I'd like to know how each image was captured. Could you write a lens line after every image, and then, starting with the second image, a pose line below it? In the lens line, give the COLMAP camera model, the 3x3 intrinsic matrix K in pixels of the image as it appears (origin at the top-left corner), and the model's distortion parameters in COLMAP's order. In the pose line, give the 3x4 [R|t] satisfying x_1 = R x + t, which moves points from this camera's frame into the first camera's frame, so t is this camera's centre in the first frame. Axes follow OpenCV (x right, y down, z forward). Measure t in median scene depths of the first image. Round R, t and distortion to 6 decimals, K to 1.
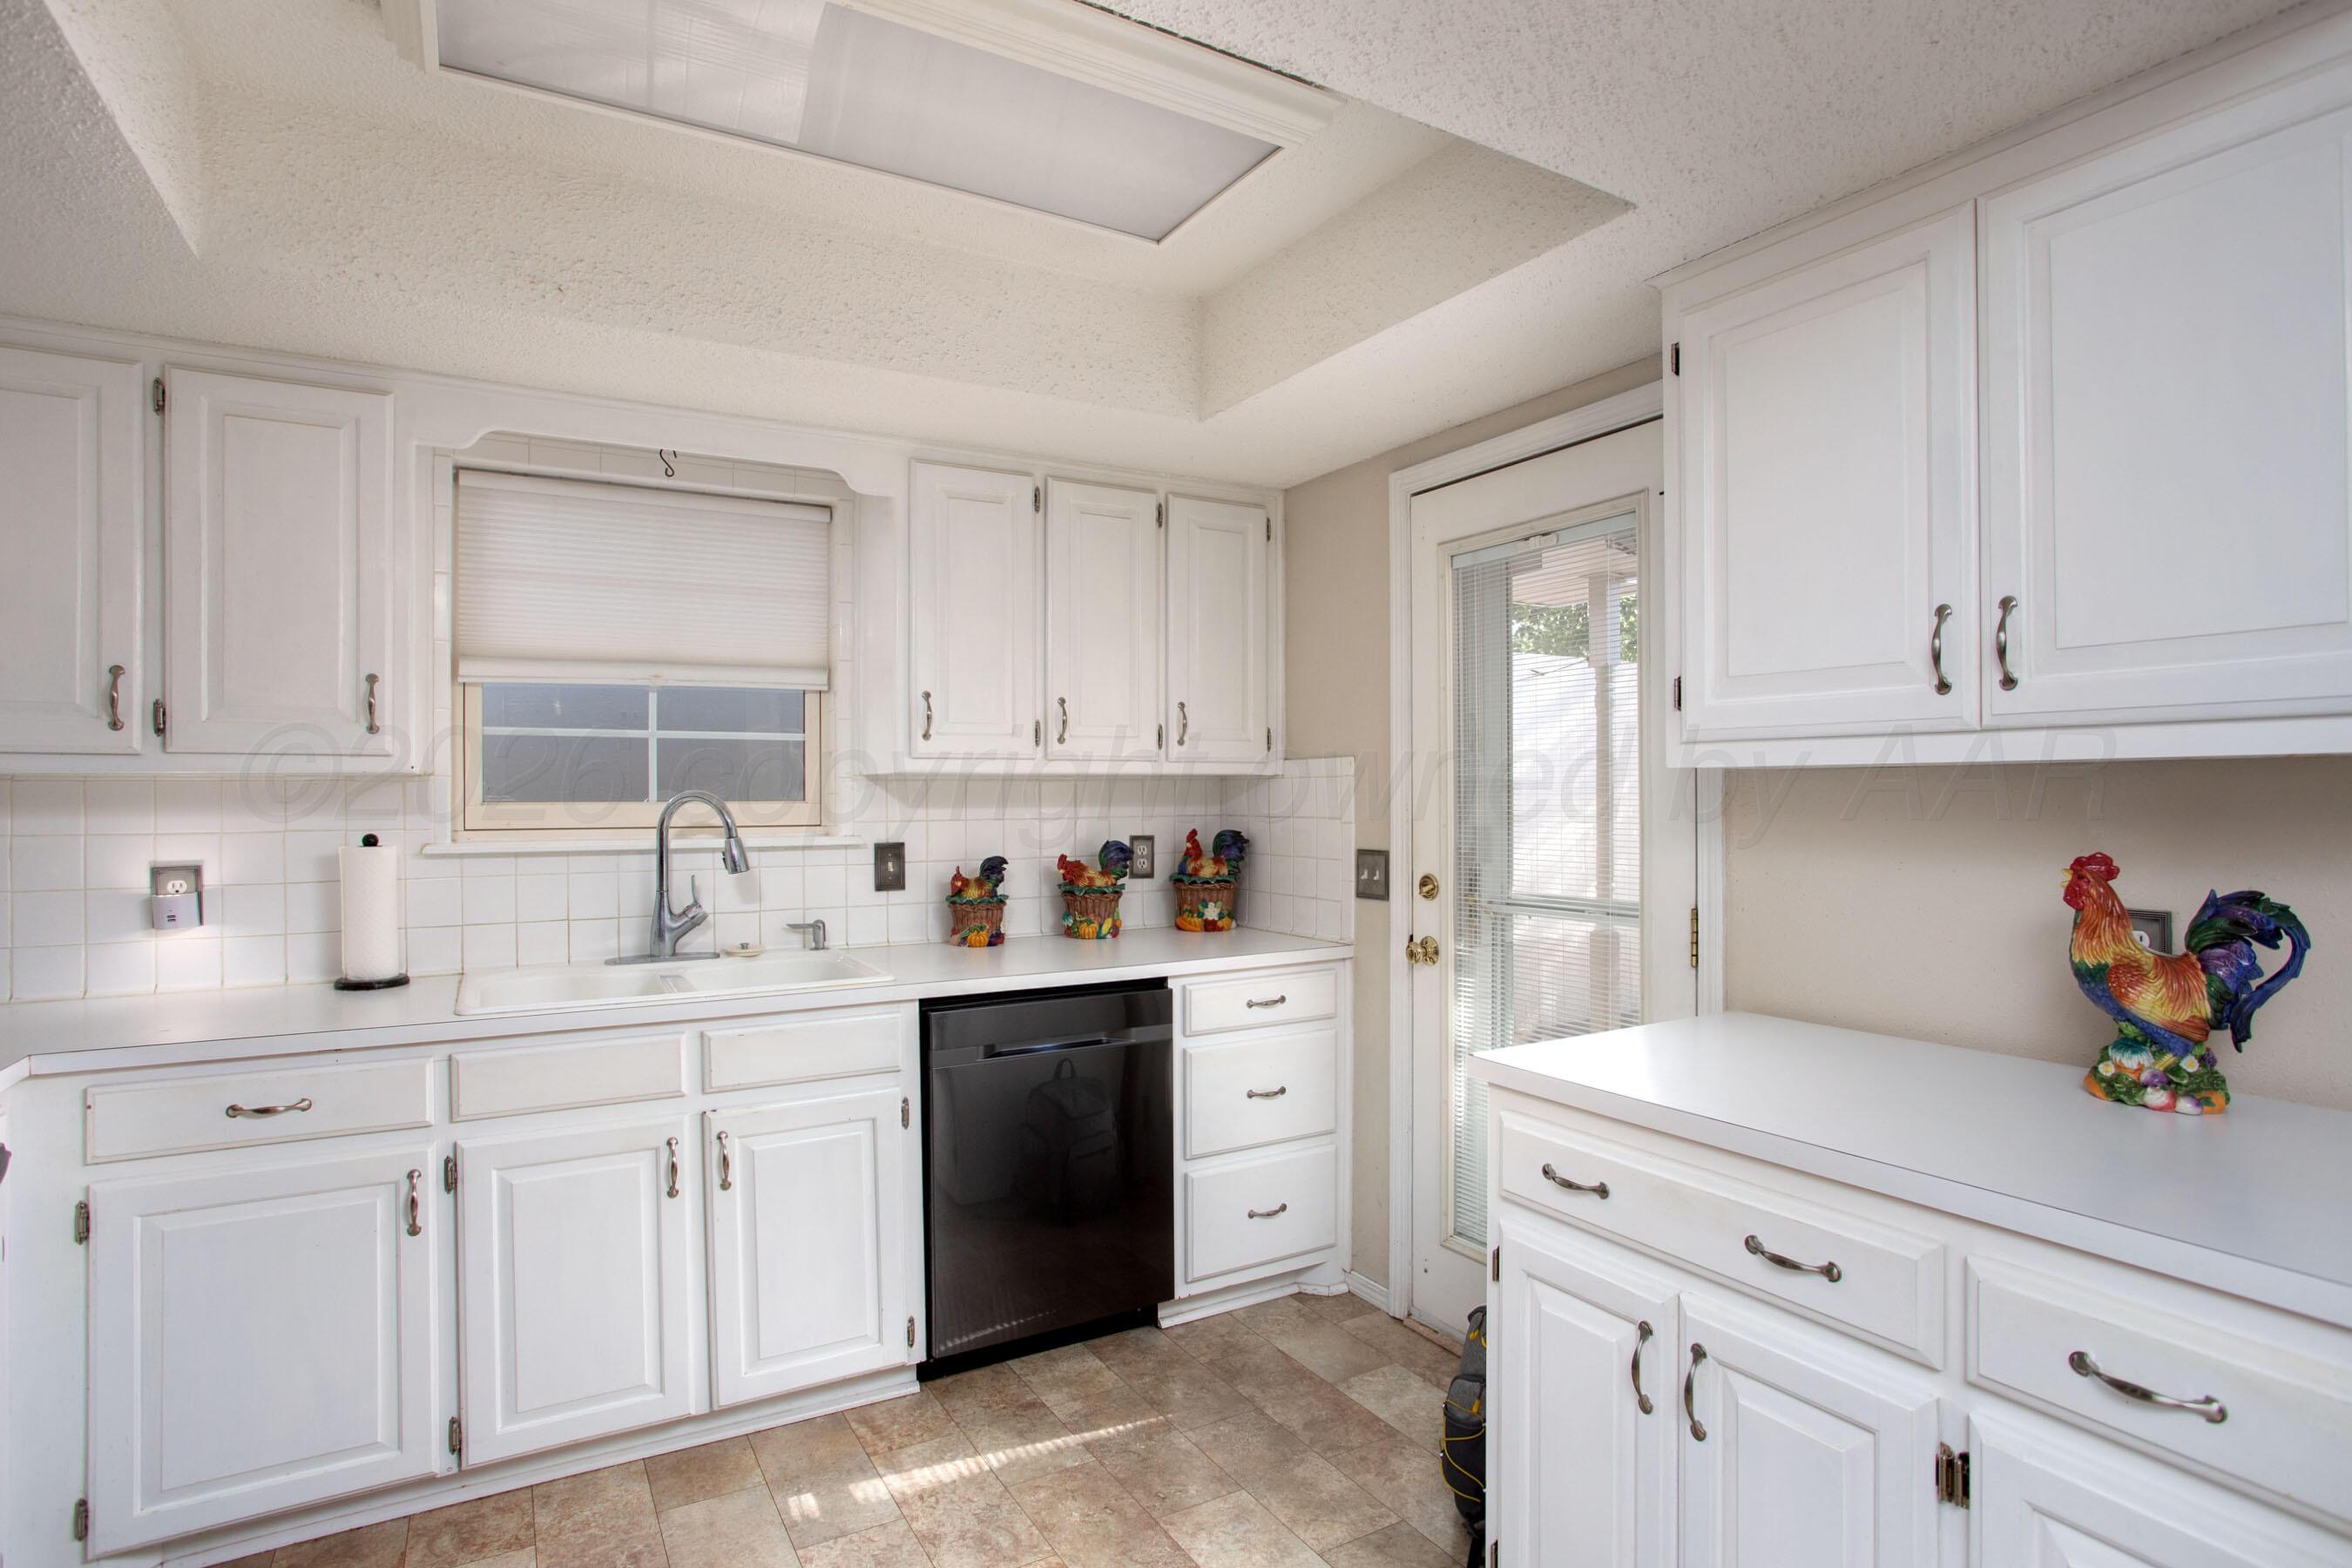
lens RADIAL K [[1212.4, 0, 1173.4], [0, 1212.4, 793.5], [0, 0, 1]] dist [-0.019249, 0.010668]
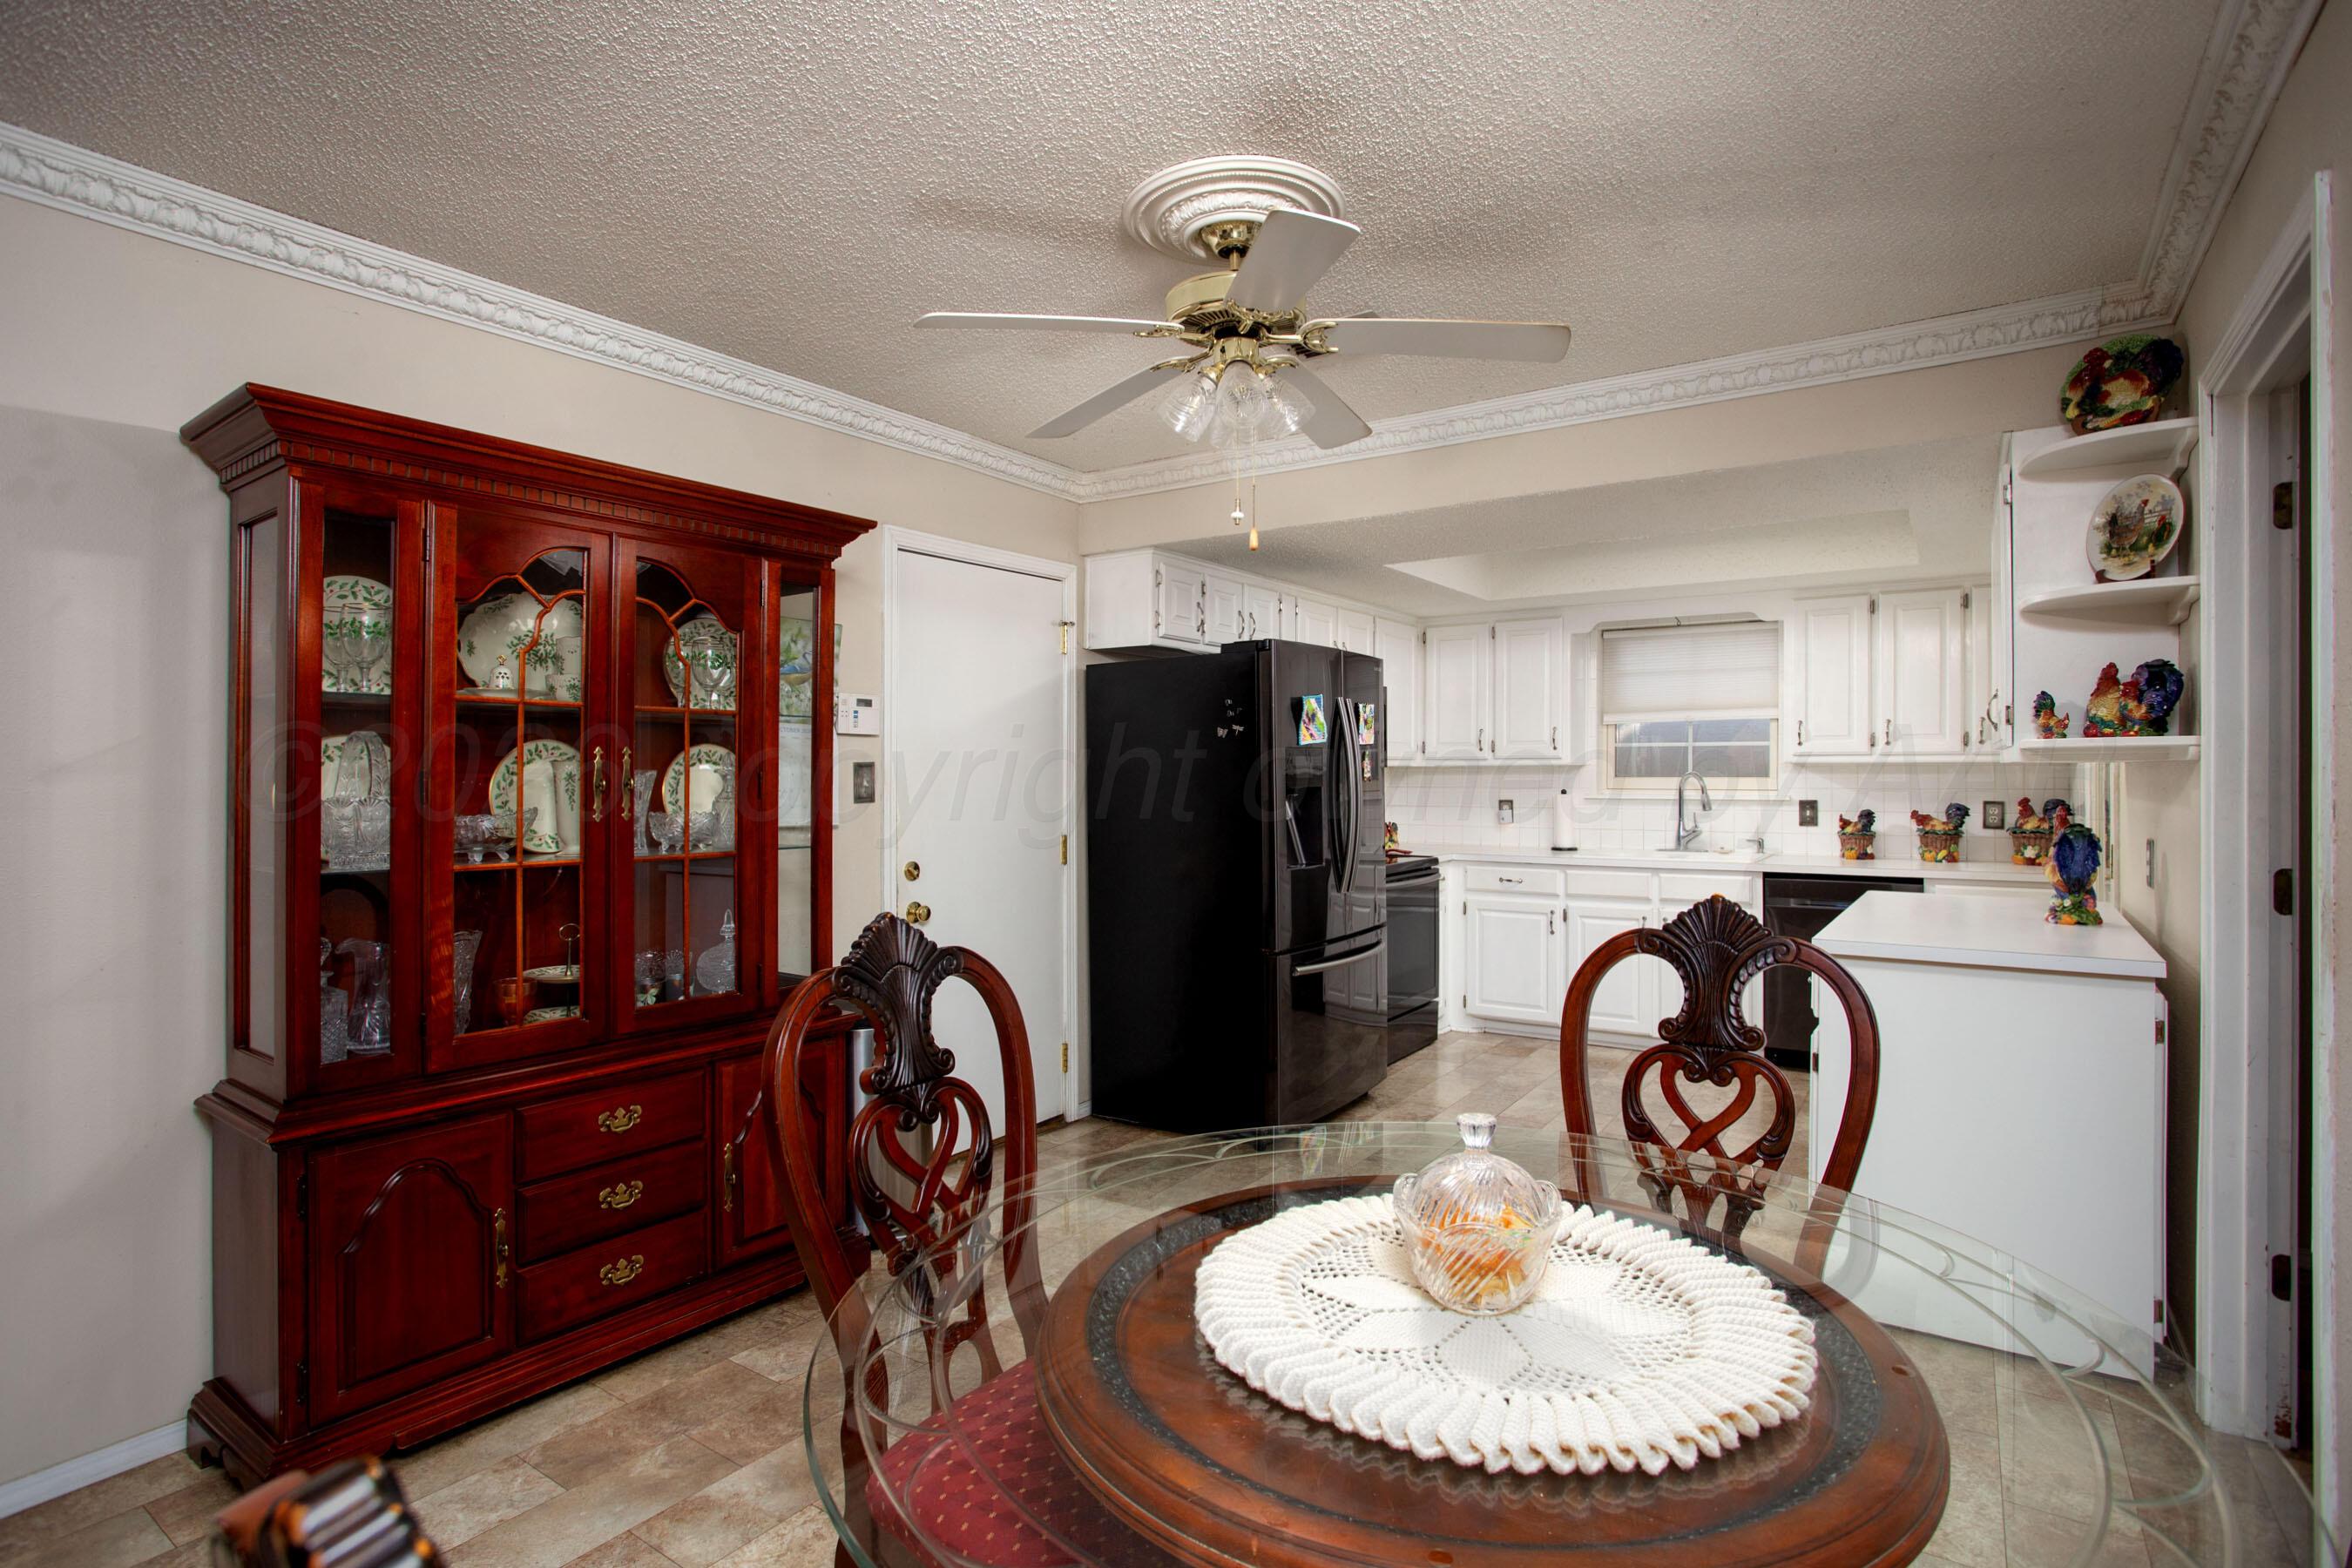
lens RADIAL K [[1161.5, 0, 1160.4], [0, 1161.5, 766.1], [0, 0, 1]] dist [-0.062938, 0.016893]
pose [[0.440445, -0.003606, -0.897772, 1.142701], [0.002796, 0.999993, -0.002645, -0.011119], [0.897775, -0.001346, 0.440452, -0.822974]]
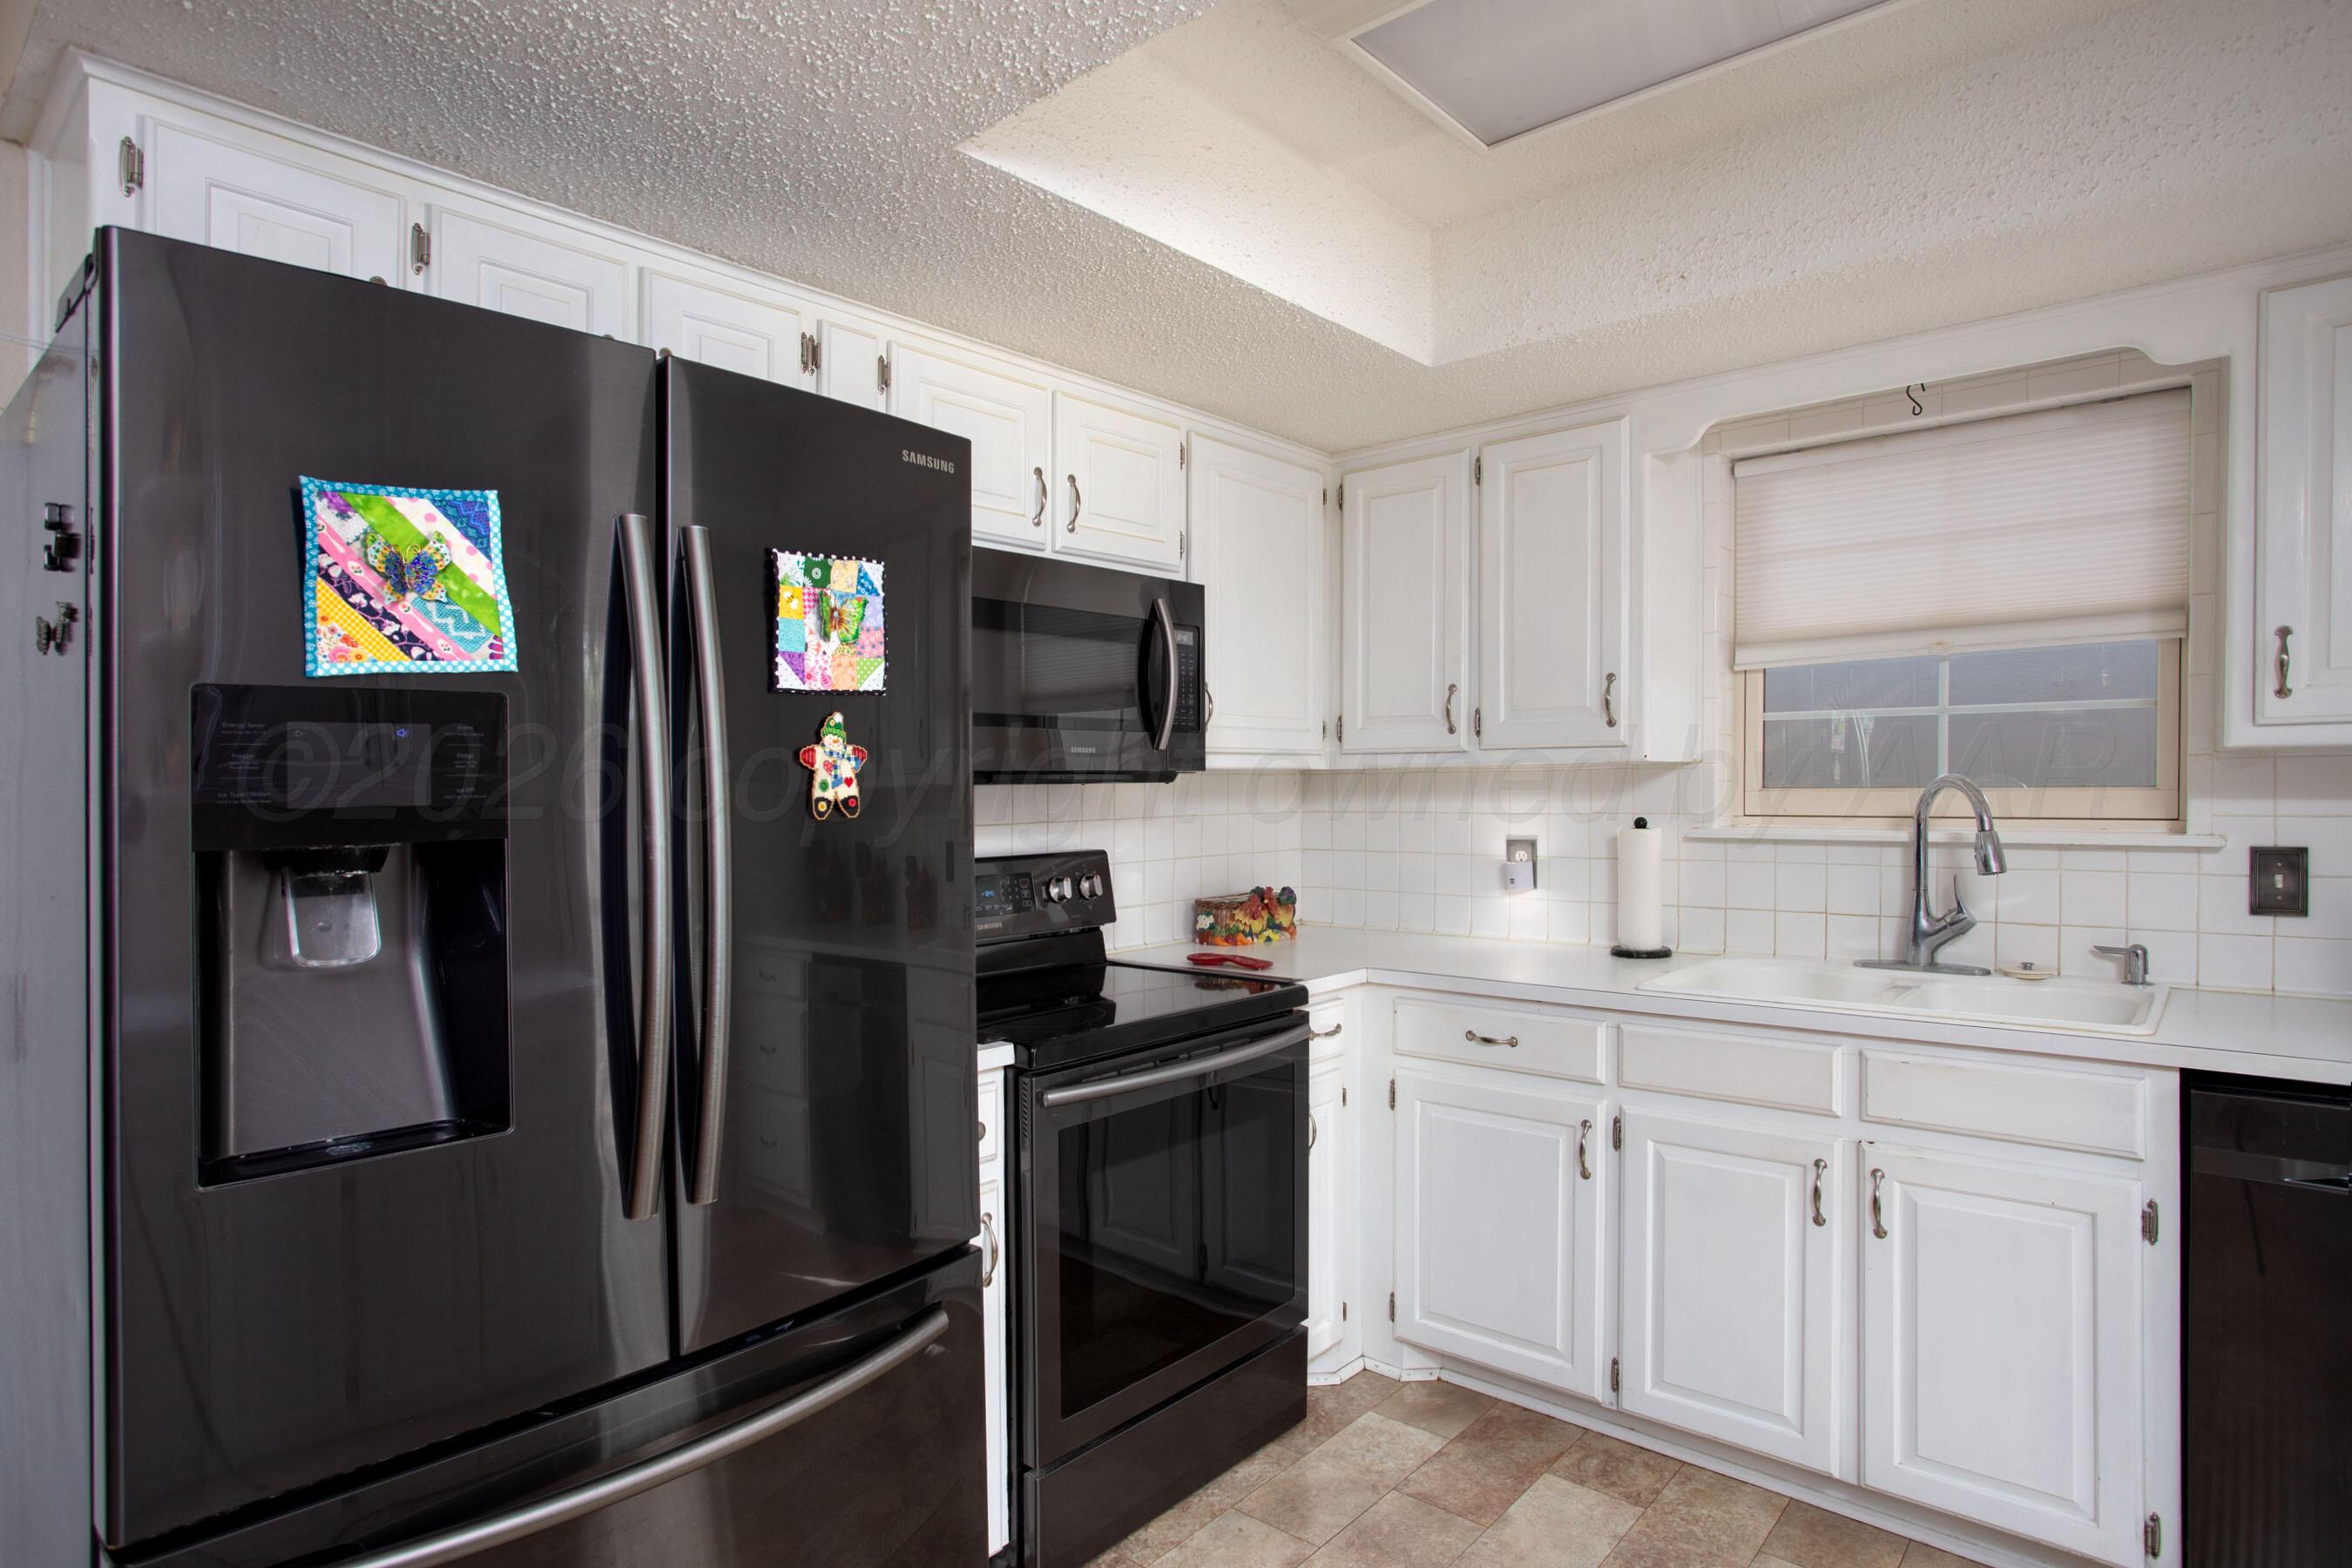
lens RADIAL K [[1298.6, 0, 1192.3], [0, 1298.6, 782.9], [0, 0, 1]] dist [-0.004912, 0.002154]
pose [[0.353680, -0.002133, -0.935364, 0.310638], [0.008439, 0.999964, 0.000911, -0.002495], [0.935328, -0.008215, 0.353686, 0.205299]]
